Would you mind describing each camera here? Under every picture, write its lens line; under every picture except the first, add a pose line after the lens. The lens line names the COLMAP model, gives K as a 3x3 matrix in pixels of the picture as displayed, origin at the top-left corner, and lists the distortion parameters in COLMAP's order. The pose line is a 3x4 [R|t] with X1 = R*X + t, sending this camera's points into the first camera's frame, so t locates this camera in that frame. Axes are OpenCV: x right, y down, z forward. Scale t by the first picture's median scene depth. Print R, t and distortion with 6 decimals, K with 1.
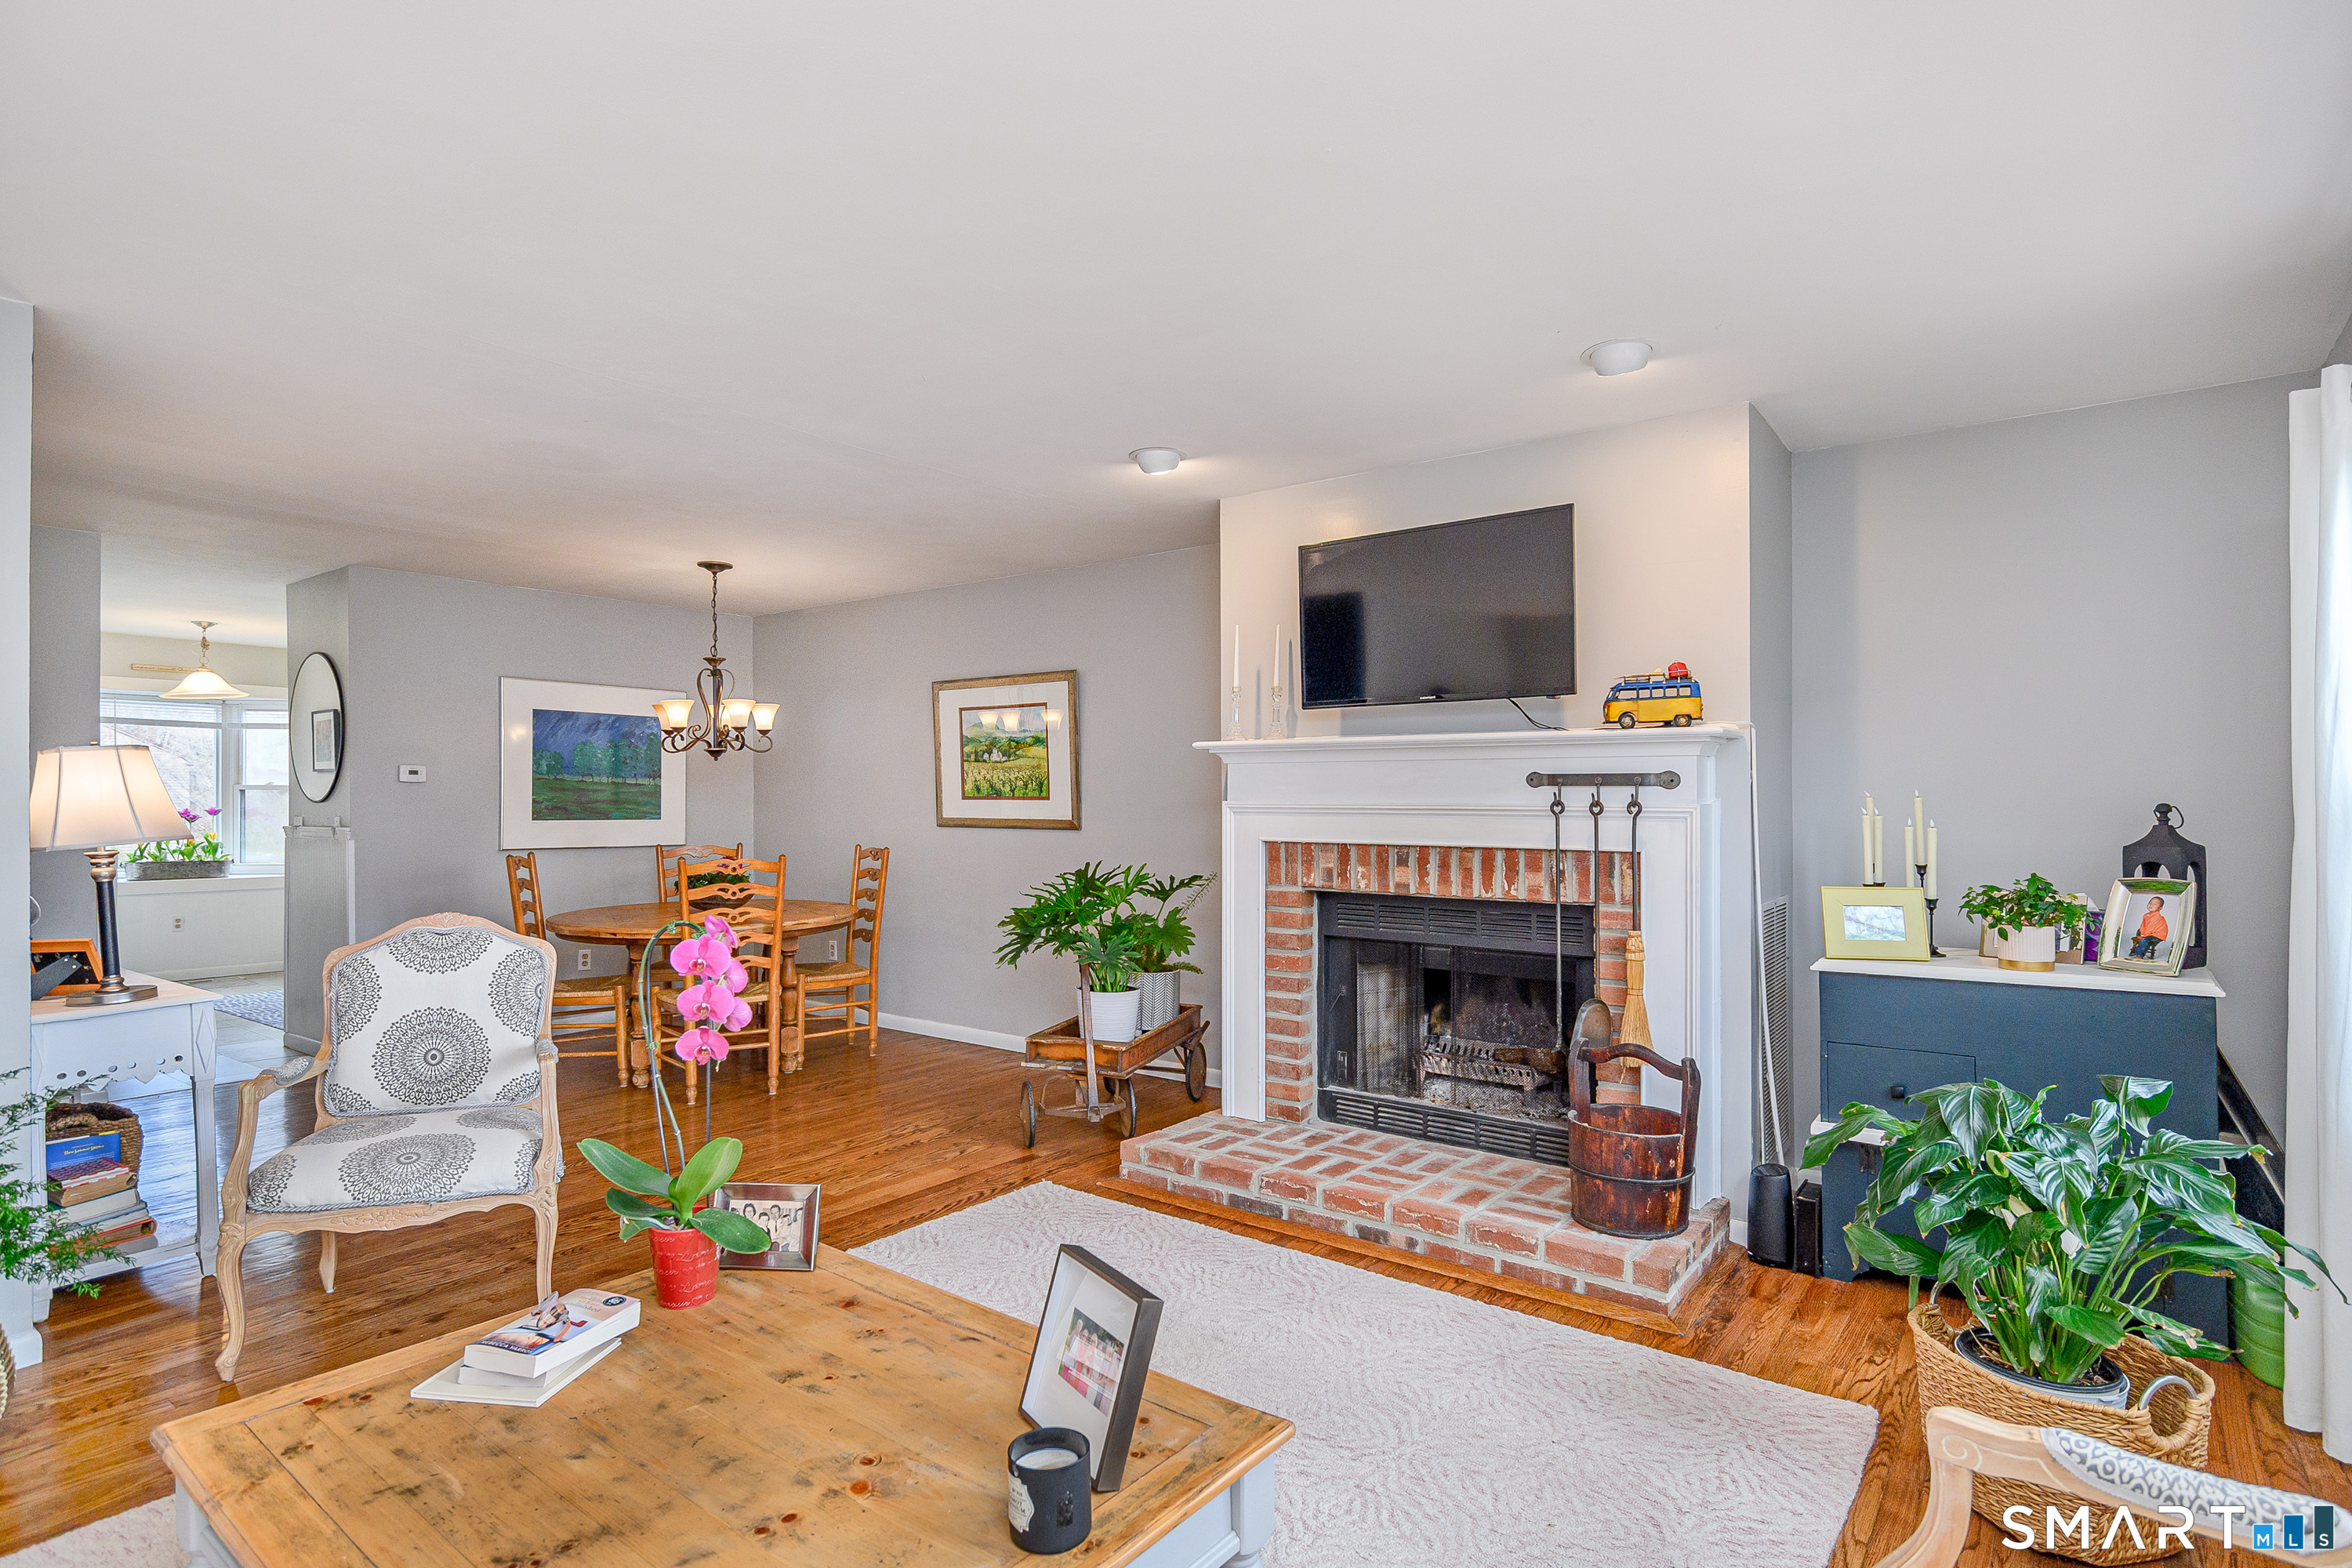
lens RADIAL K [[1189.1, 0, 1159.6], [0, 1189.1, 805.2], [0, 0, 1]] dist [-0.001633, 0.001266]
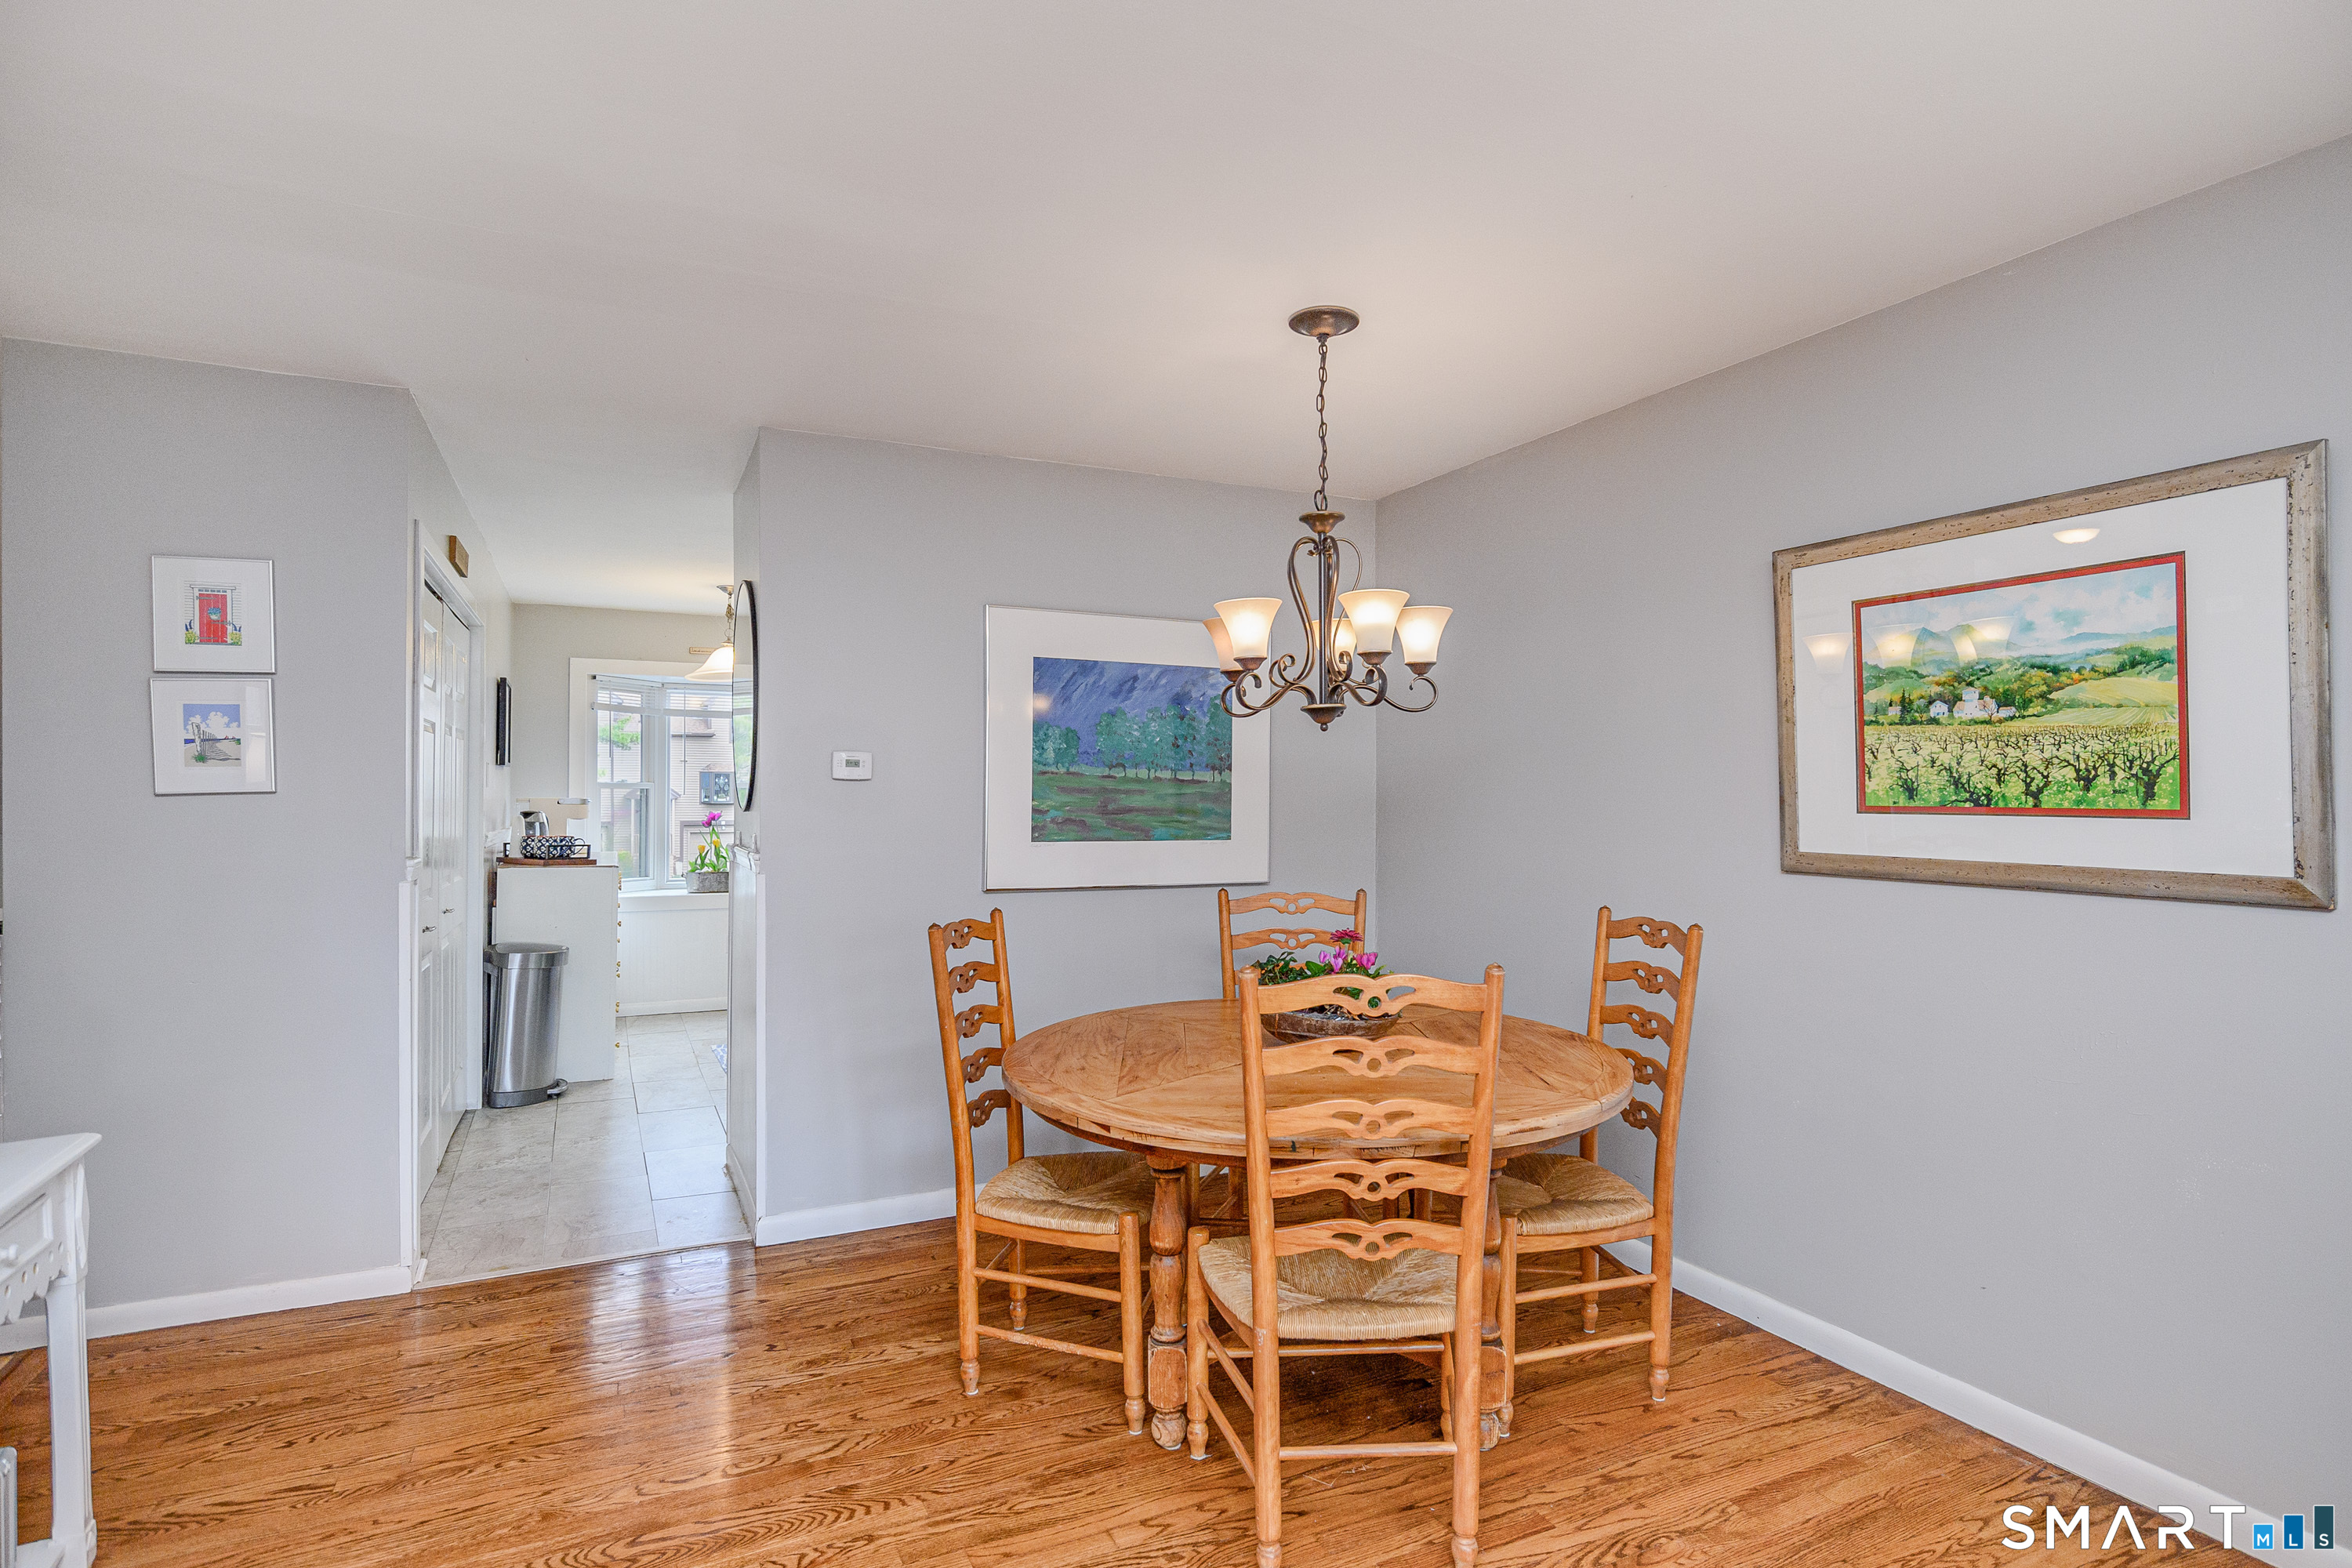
lens RADIAL K [[1189.1, 0, 1176.4], [0, 1189.1, 797.1], [0, 0, 1]] dist [-0.001633, 0.001266]
pose [[0.893619, 0.001907, -0.448823, -0.198574], [-0.003978, 0.999985, -0.003672, -0.008233], [0.448810, 0.005067, 0.893613, 0.512872]]
